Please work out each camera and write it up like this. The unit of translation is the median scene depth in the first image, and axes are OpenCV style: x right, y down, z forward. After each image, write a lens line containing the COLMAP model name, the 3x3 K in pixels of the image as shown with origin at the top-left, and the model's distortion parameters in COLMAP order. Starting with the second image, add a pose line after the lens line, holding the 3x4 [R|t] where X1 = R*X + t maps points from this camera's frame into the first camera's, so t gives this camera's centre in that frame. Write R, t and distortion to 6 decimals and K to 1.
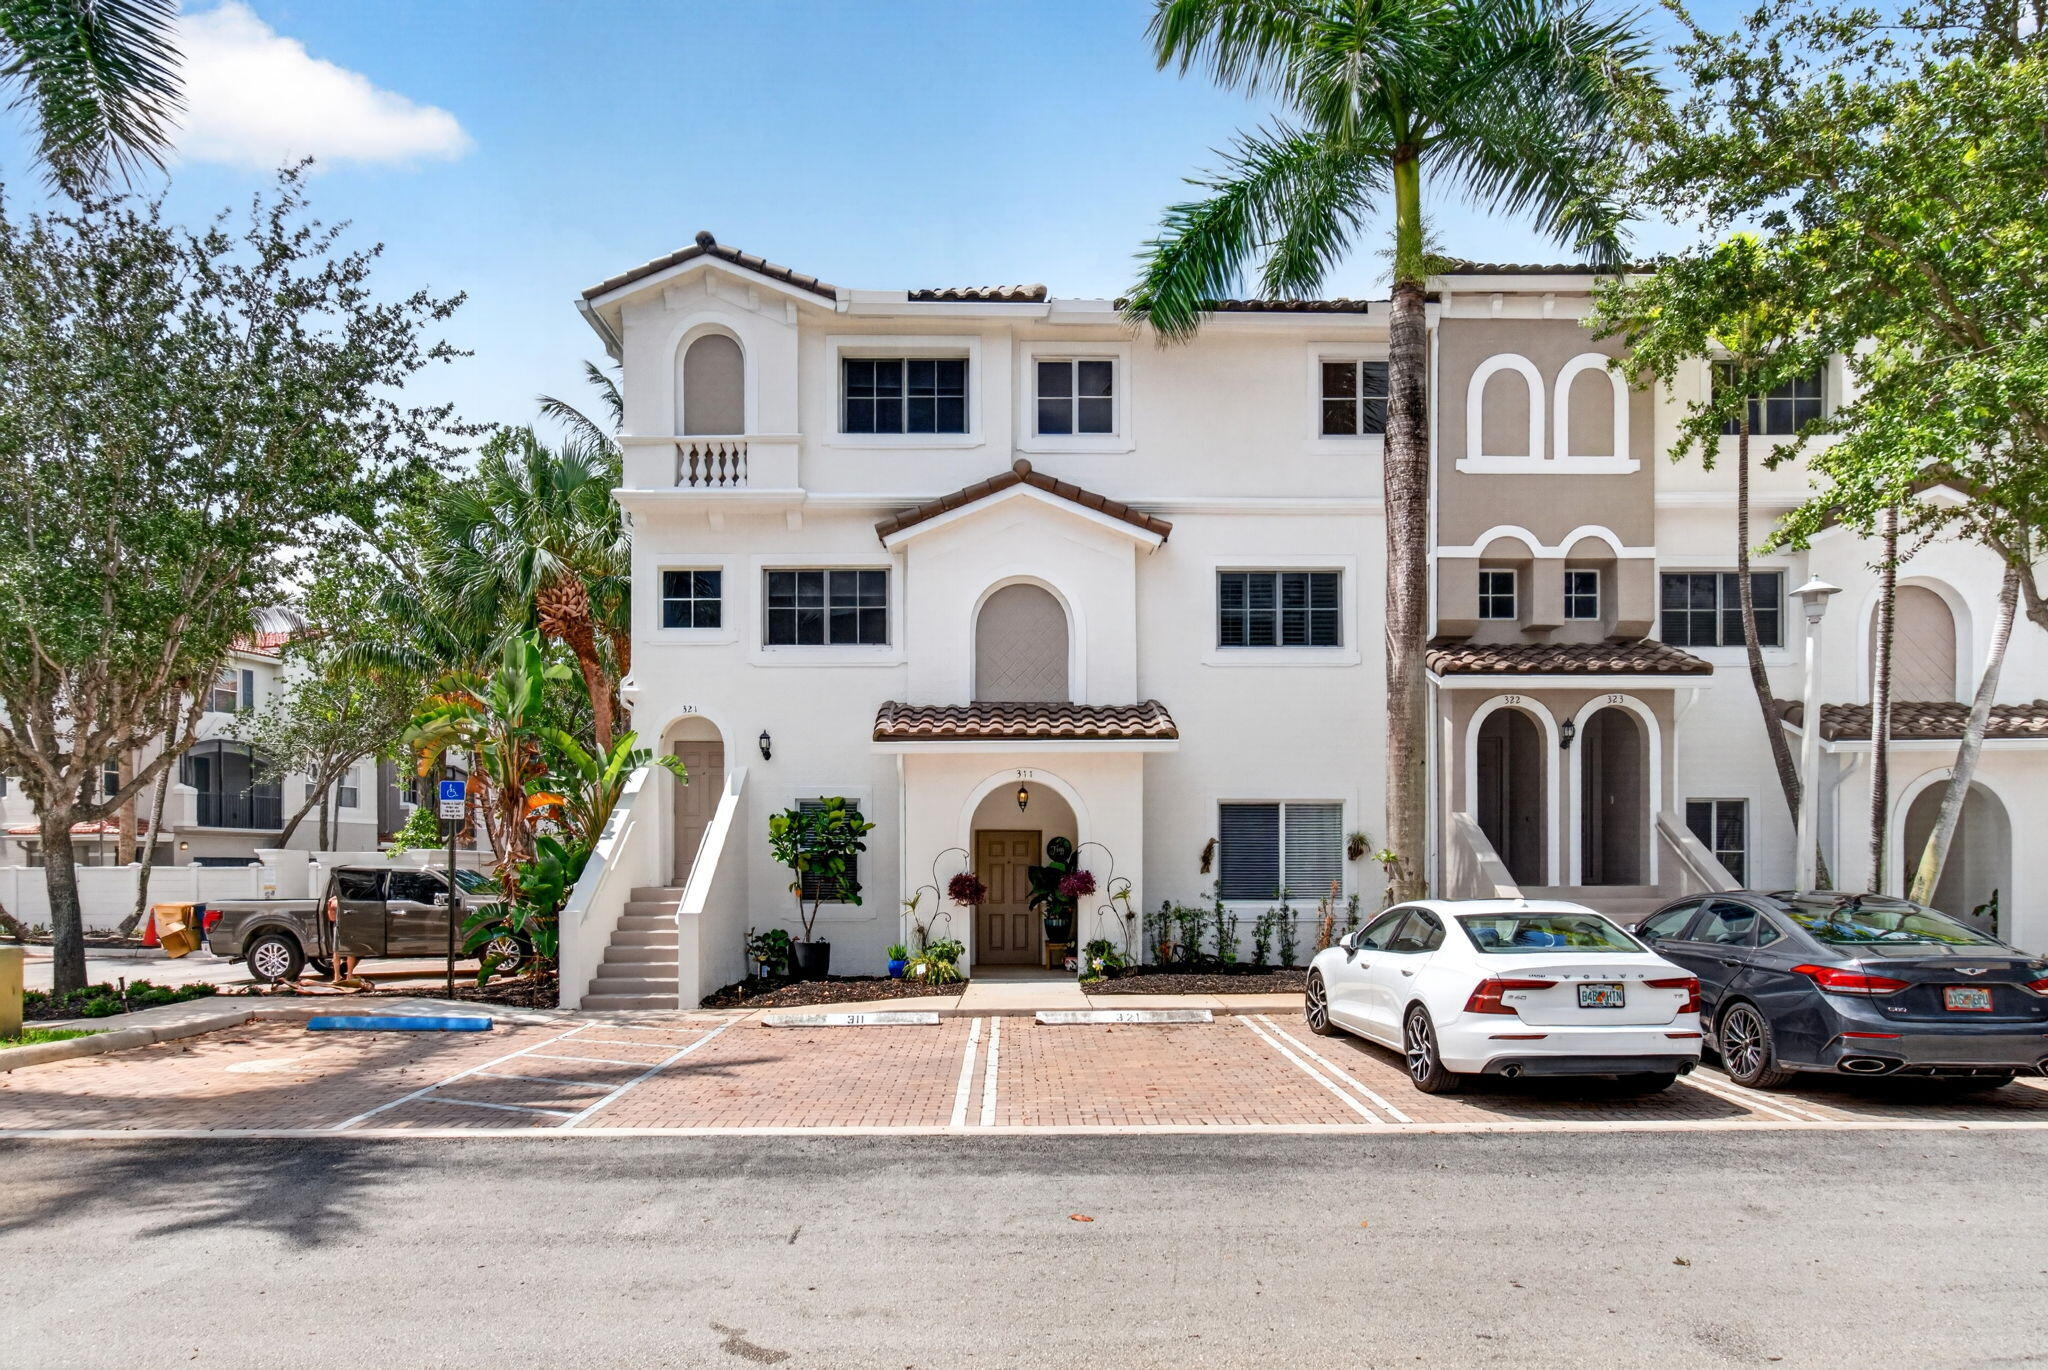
lens RADIAL K [[1433.0, 0, 1028.8], [0, 1433.0, 858.2], [0, 0, 1]] dist [-0.003434, -0.000724]
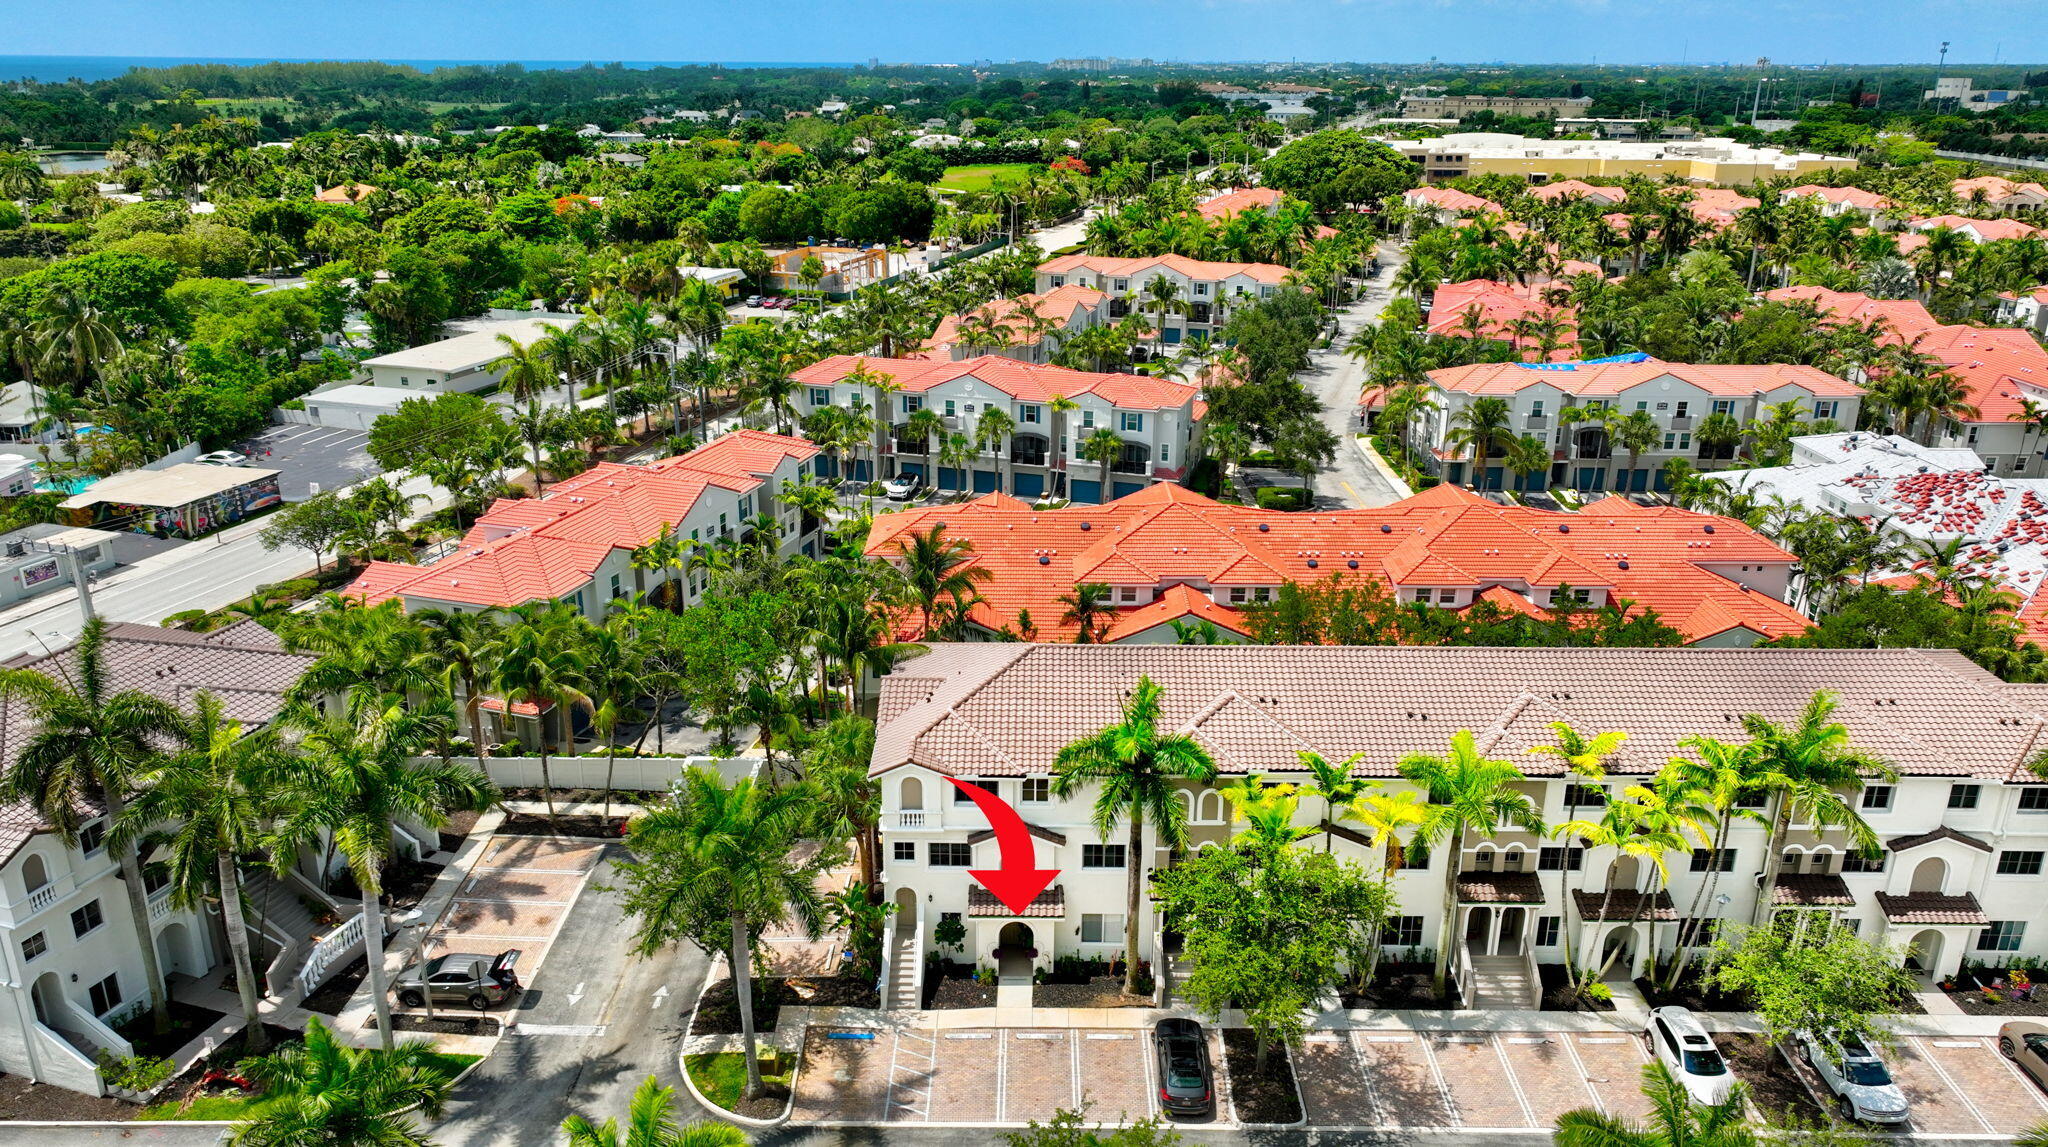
lens RADIAL K [[1447.3, 0, 1026.4], [0, 1447.3, 566.9], [0, 0, 1]] dist [-0.000390, 0.008677]
pose [[0.999839, 0.013477, -0.011847, 0.044271], [-0.008591, 0.939158, 0.343379, -1.787999], [0.015754, -0.343222, 0.939122, -1.623171]]
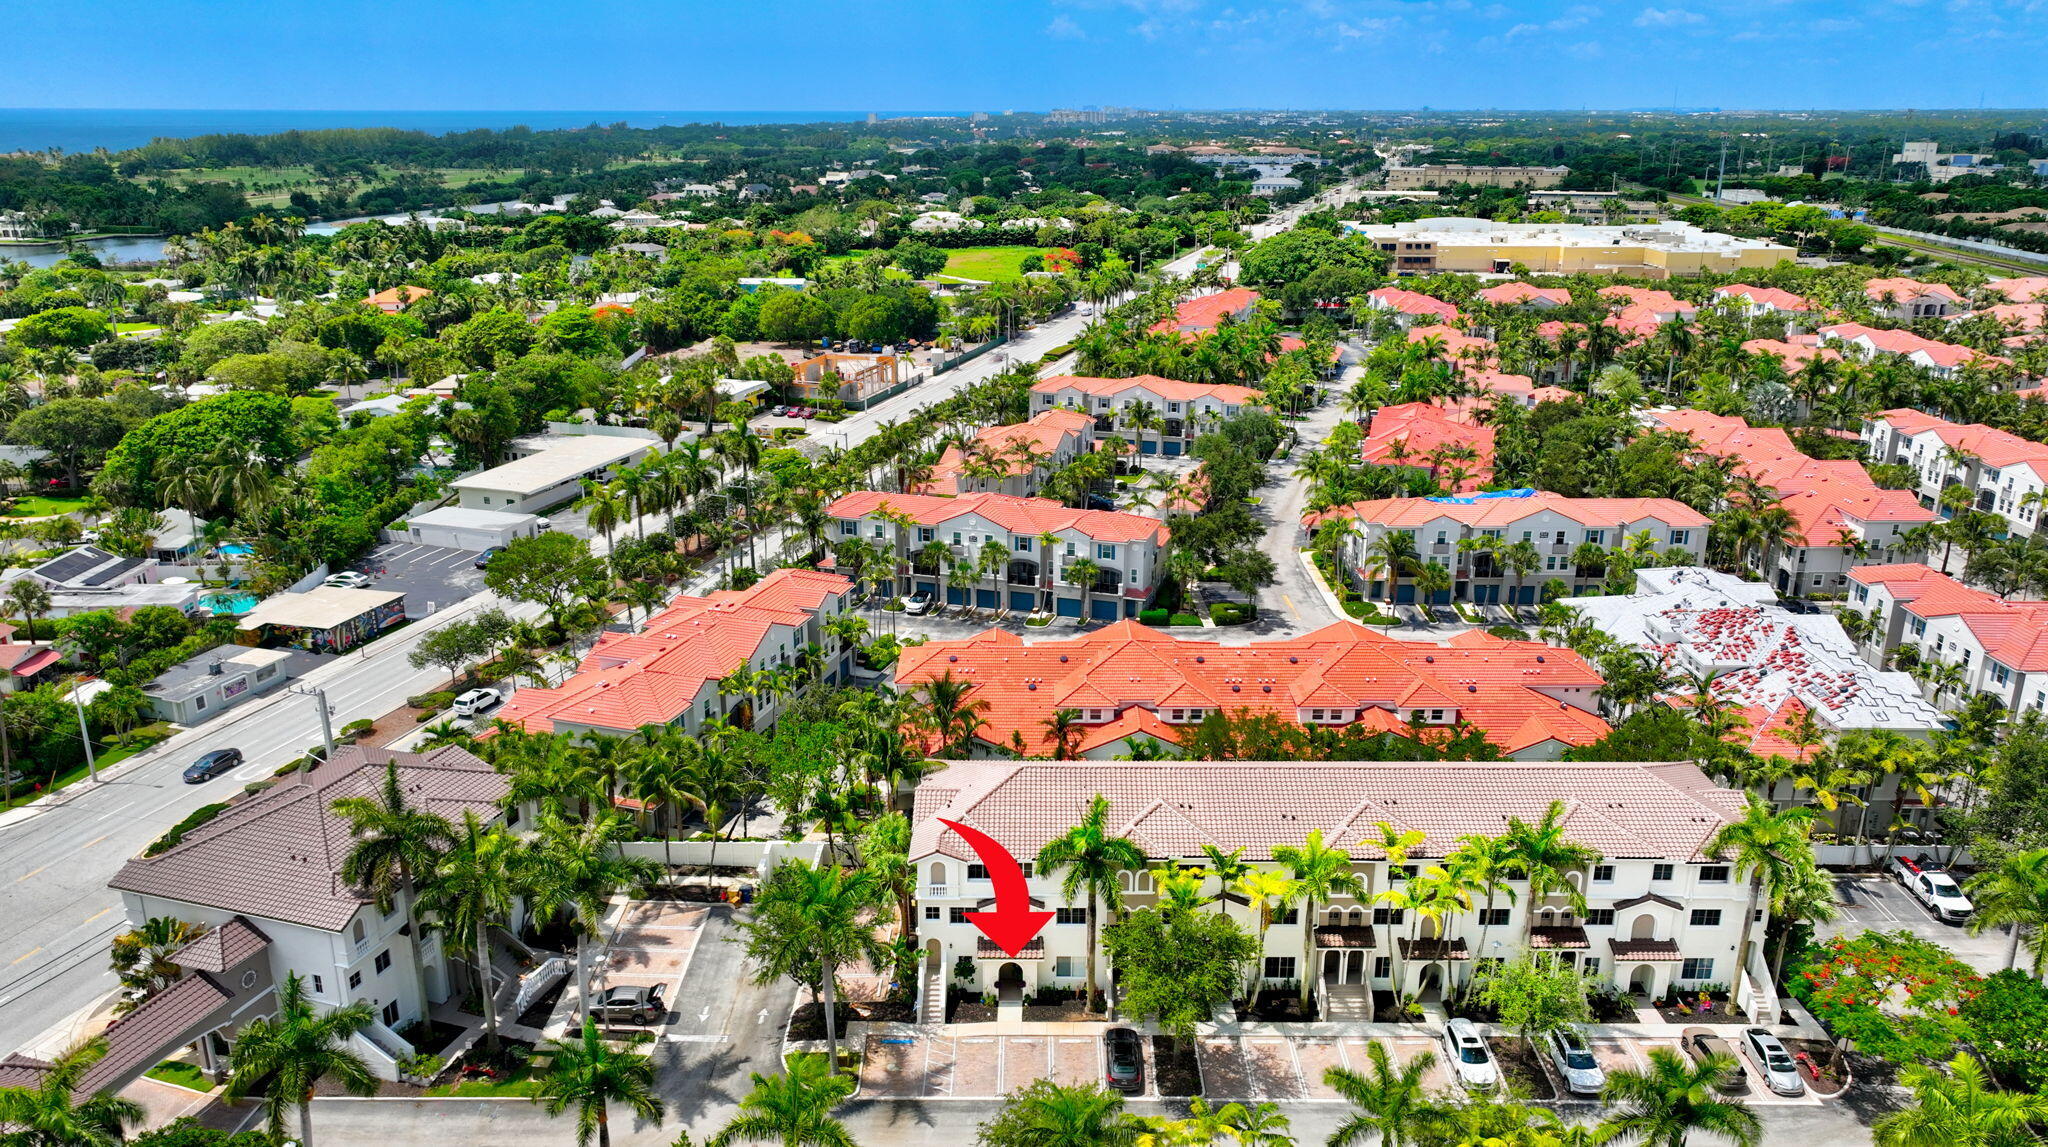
lens RADIAL K [[1453.2, 0, 1024.0], [0, 1453.2, 573.5], [0, 0, 1]] dist [0.000881, 0.001367]
pose [[0.999871, 0.008583, -0.013583, 0.086777], [-0.003791, 0.947521, 0.319670, -2.557412], [0.015614, -0.319577, 0.947432, -2.804102]]
